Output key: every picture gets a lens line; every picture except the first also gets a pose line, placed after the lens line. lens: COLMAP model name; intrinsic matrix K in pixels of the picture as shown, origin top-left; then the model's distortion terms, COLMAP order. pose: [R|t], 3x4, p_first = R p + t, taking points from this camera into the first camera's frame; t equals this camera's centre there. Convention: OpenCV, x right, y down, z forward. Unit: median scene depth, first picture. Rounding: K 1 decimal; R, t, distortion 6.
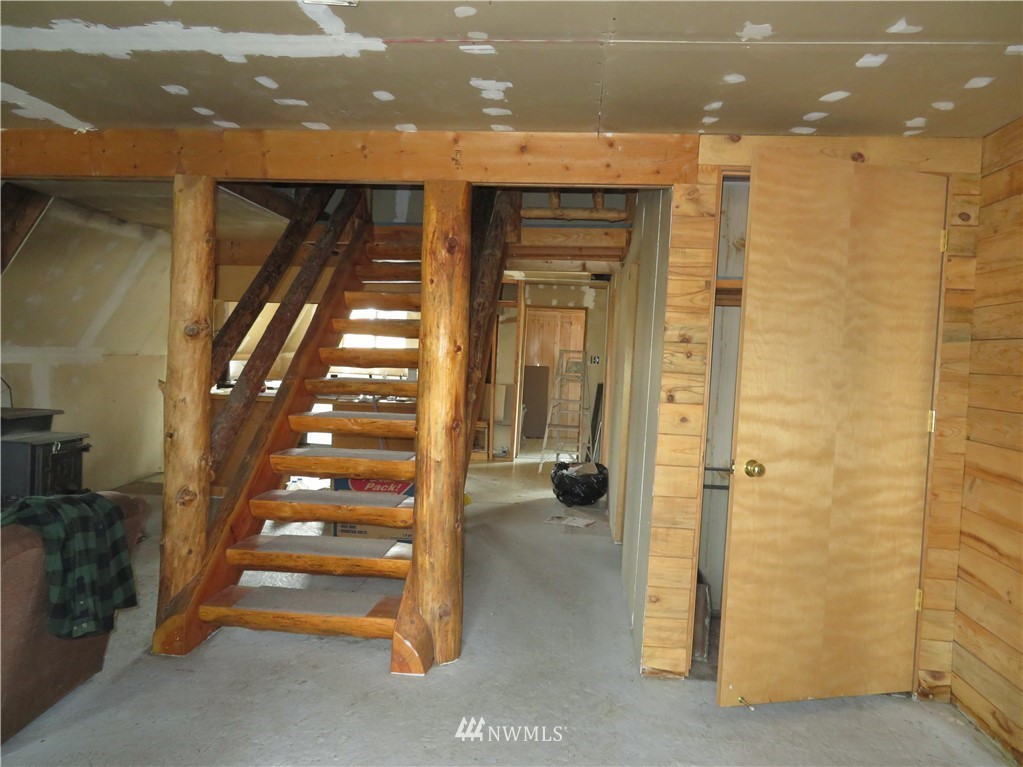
lens RADIAL K [[733.8, 0, 510.7], [0, 733.8, 369.5], [0, 0, 1]] dist [0.001309, 0.001189]
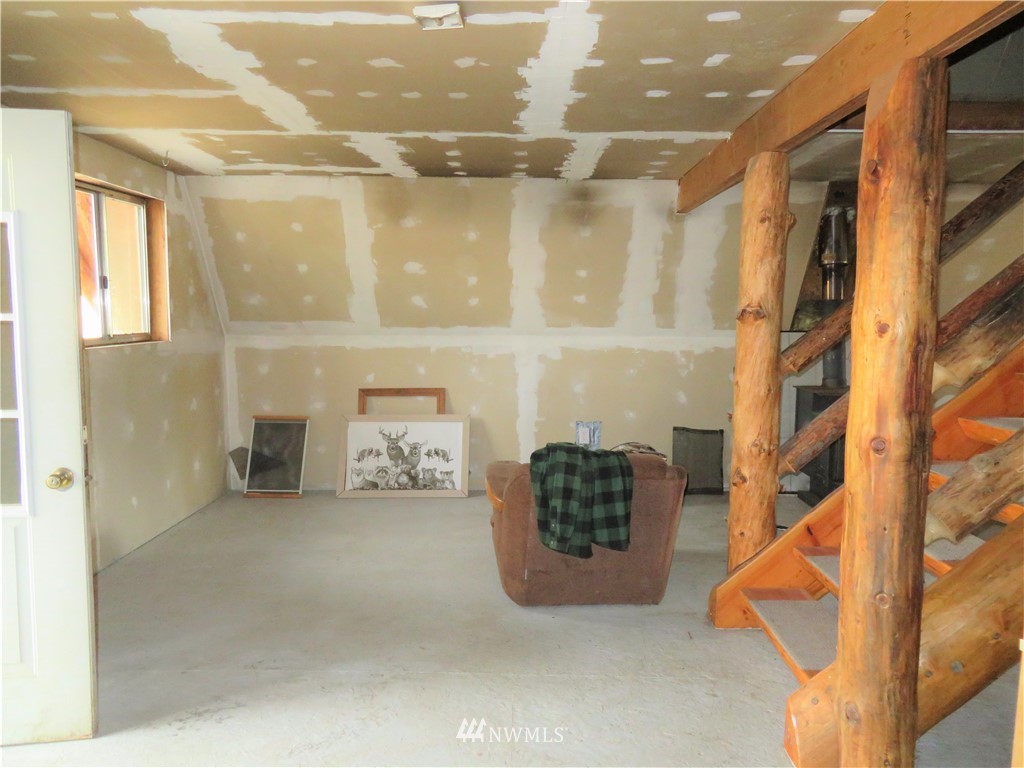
lens RADIAL K [[734.5, 0, 511.2], [0, 734.5, 370.0], [0, 0, 1]] dist [0.001309, 0.001189]
pose [[0.085493, 0.040455, -0.995517, 0.706402], [-0.017498, 0.999082, 0.039097, -0.013591], [0.996185, 0.014077, 0.086123, 0.791470]]
